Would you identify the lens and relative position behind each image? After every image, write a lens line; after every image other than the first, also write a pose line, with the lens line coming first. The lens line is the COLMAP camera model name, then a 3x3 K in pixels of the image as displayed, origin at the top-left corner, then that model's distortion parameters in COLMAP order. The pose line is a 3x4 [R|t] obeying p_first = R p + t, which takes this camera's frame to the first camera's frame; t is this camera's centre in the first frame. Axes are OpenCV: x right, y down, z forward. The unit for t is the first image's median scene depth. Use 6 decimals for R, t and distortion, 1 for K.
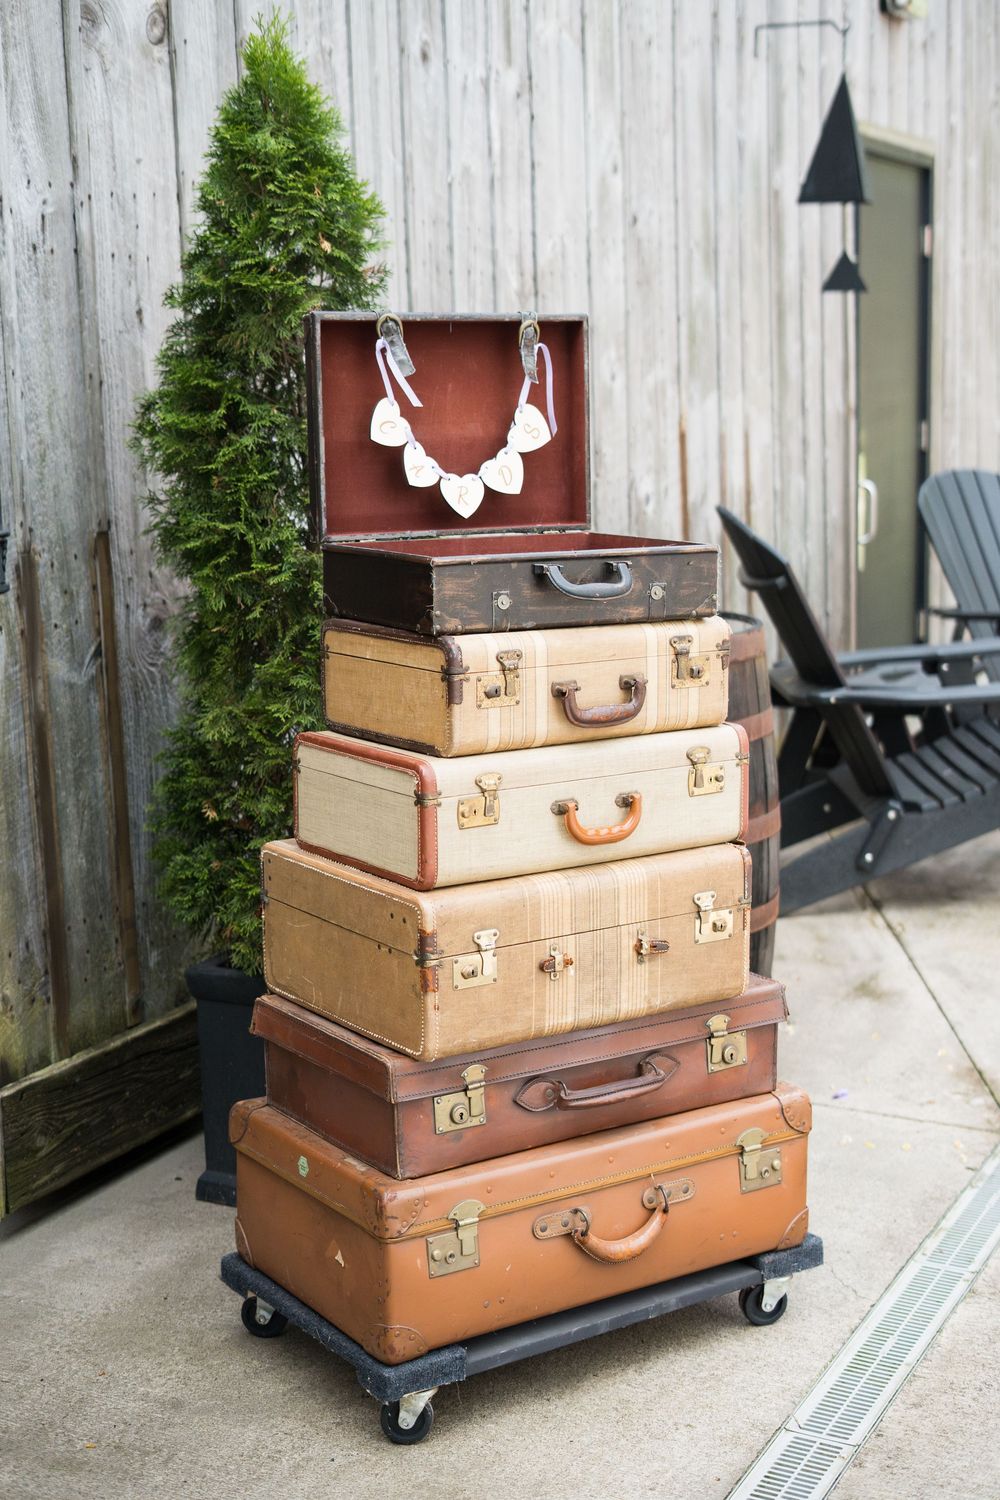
lens RADIAL K [[2232.0, 0, 491.3], [0, 2232.0, 729.0], [0, 0, 1]] dist [-0.020284, 0.003354]
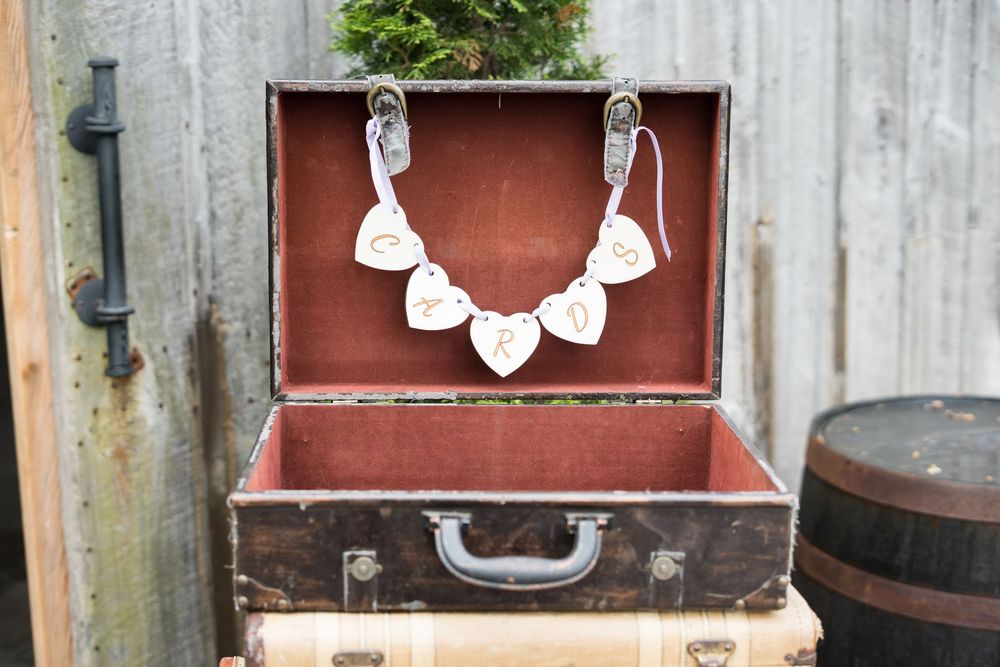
lens RADIAL K [[1488.0, 0, 500.0], [0, 1488.0, 333.5], [0, 0, 1]] dist [-0.020284, 0.003354]
pose [[0.878837, 0.102550, -0.465972, 0.197474], [-0.088312, 0.994716, 0.052355, -0.129350], [0.468878, -0.004861, 0.883249, 0.579565]]
